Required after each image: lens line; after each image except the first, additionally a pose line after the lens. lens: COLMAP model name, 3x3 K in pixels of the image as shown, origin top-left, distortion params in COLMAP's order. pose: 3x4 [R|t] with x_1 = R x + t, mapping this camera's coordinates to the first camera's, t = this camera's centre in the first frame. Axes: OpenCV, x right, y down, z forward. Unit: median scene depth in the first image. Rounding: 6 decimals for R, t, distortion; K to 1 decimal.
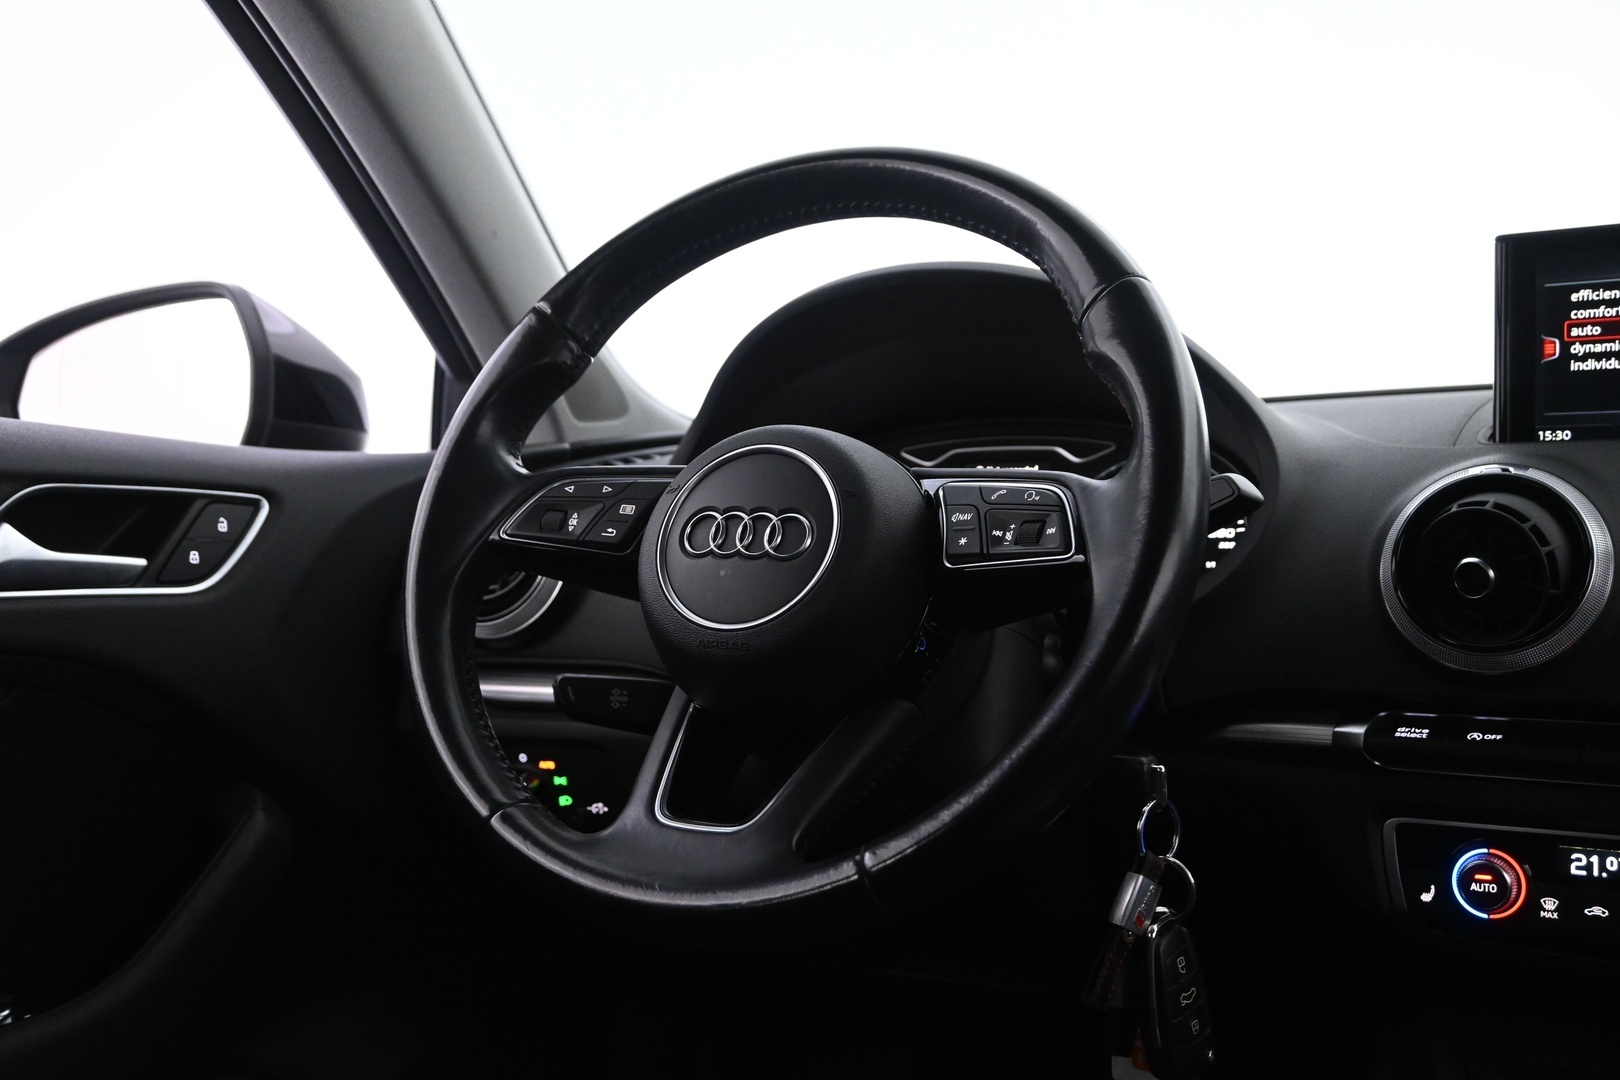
lens RADIAL K [[1592.0, 0, 808.7], [0, 1592.0, 541.2], [0, 0, 1]] dist [-0.002751, 0.000000]
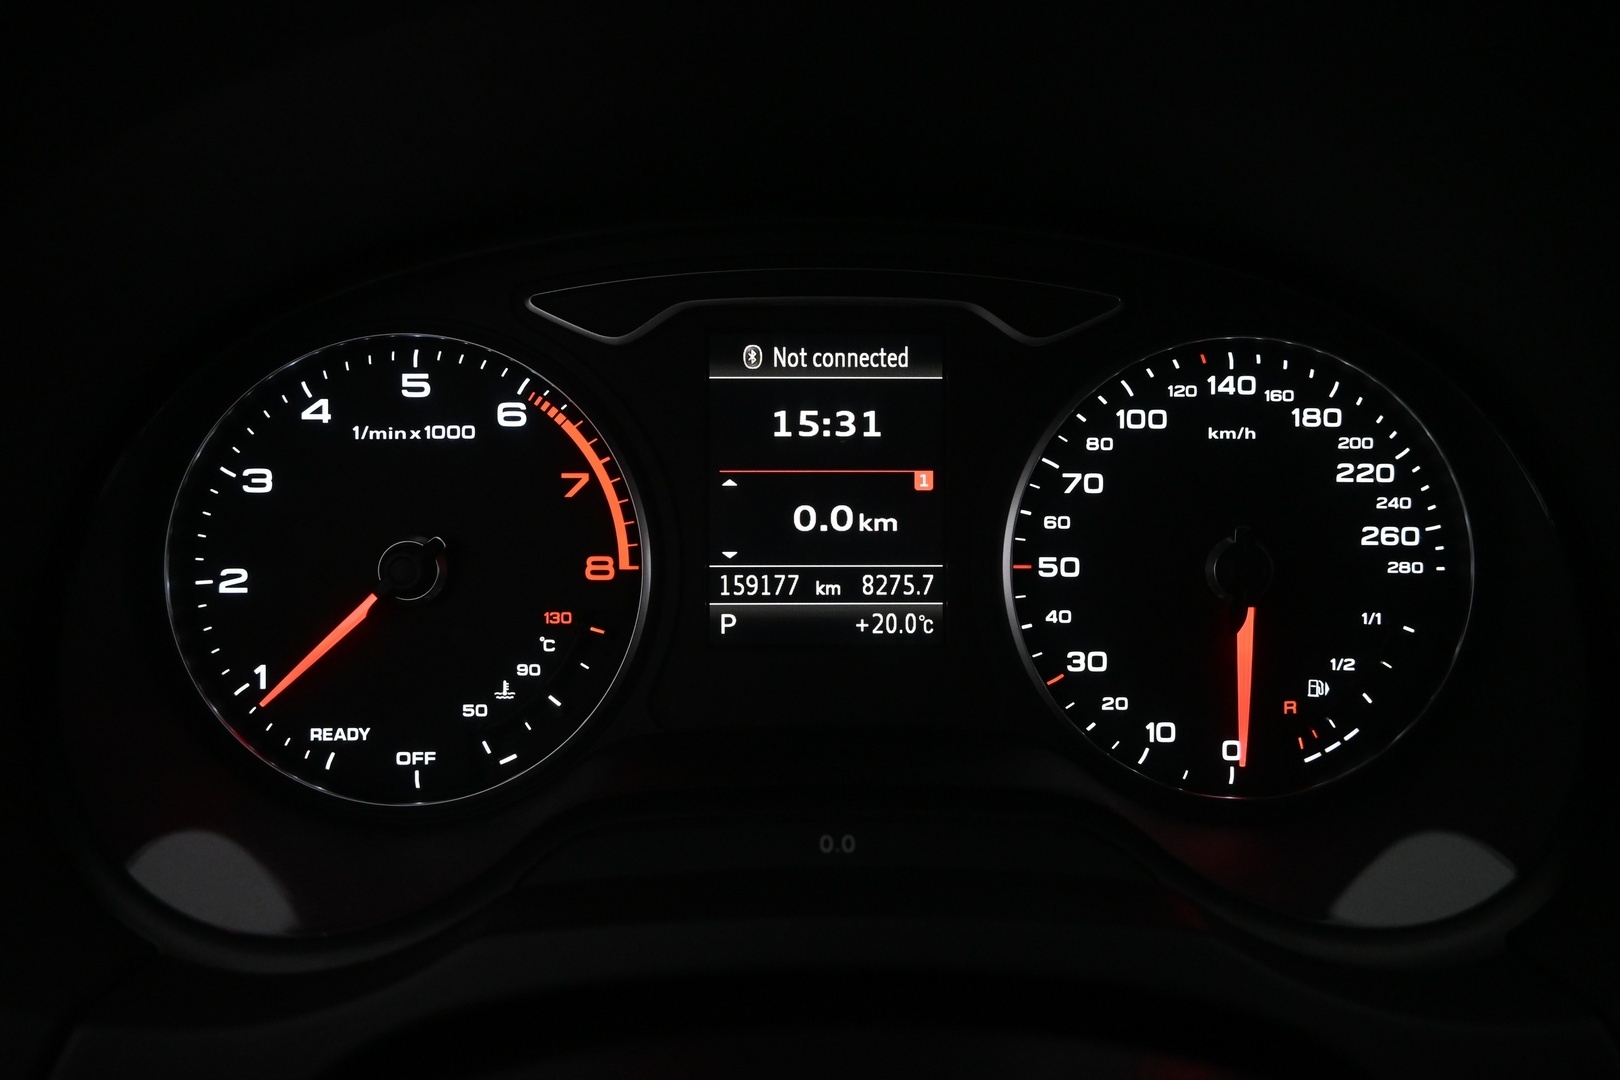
lens RADIAL K [[1107.4, 0, 810.3], [0, 1107.4, 533.5], [0, 0, 1]] dist [-0.001154, 0.004325]
pose [[0.893241, -0.159882, 0.420189, 0.000862], [-0.007543, 0.929168, 0.369582, -0.129574], [-0.449516, -0.333295, 0.828764, 0.955309]]
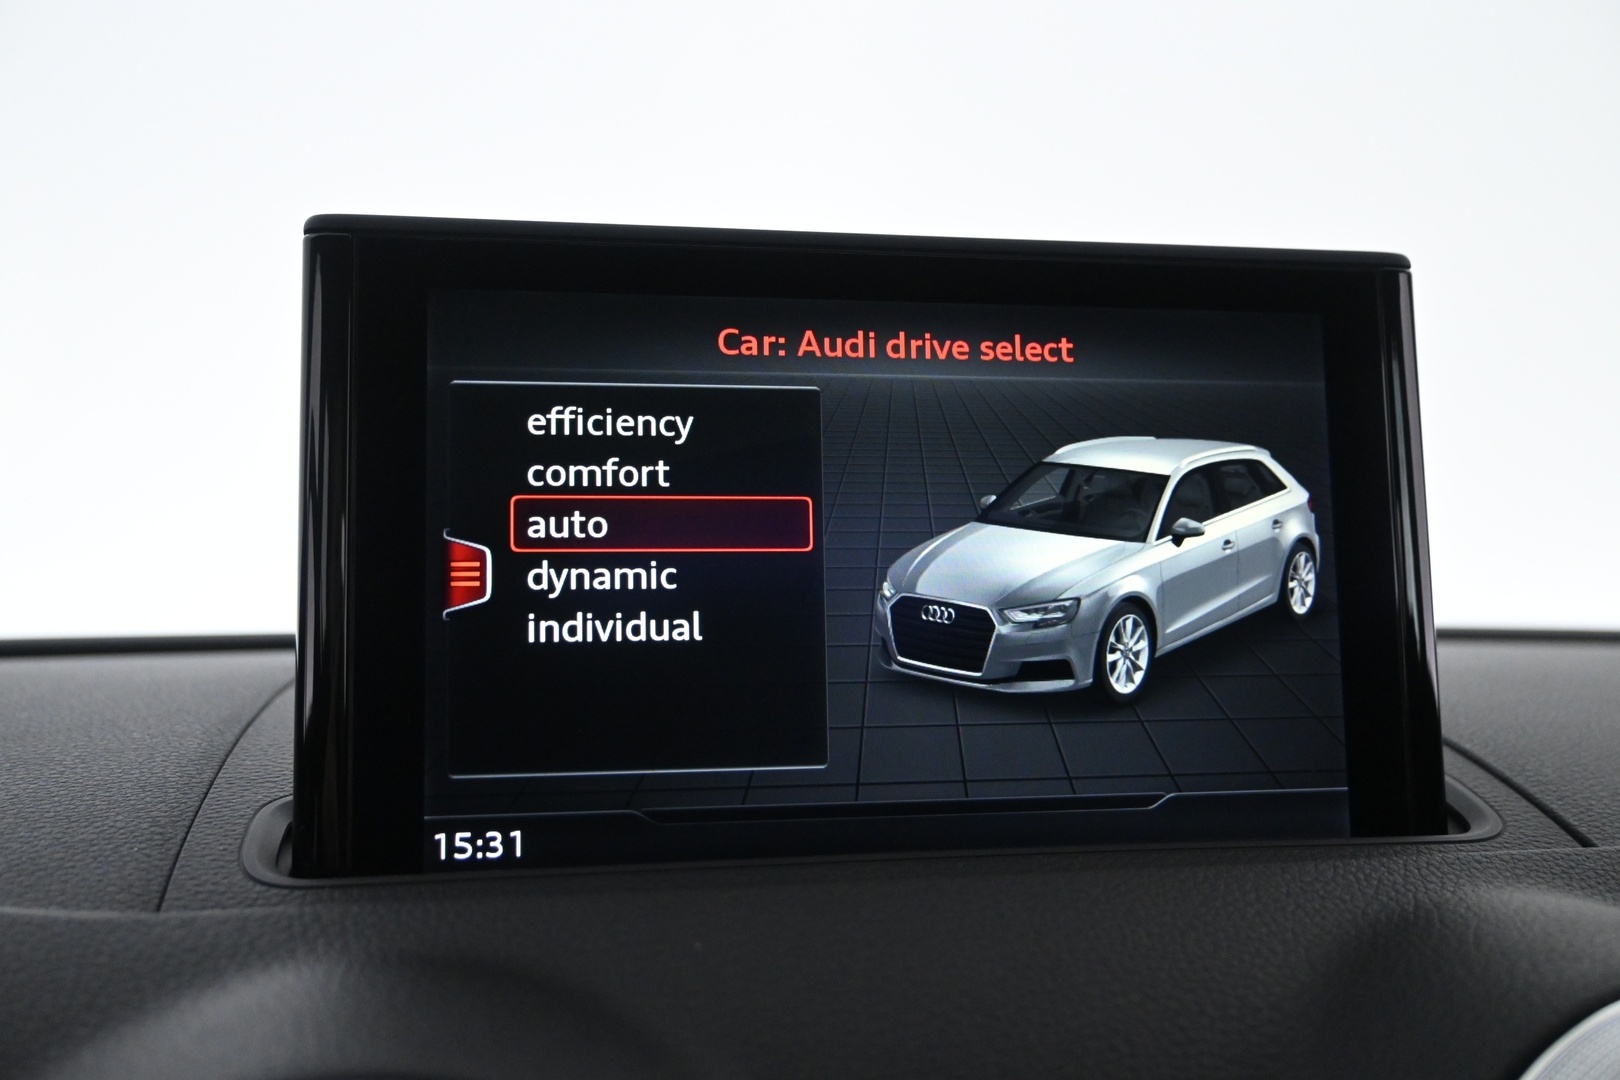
lens RADIAL K [[1428.0, 0, 808.8], [0, 1428.0, 539.1], [0, 0, 1]] dist [-0.001388, -0.006770]
pose [[0.728304, 0.043498, 0.683872, 0.319554], [0.023592, 0.995800, -0.088463, -0.101583], [-0.684848, 0.080562, 0.724219, 0.746634]]
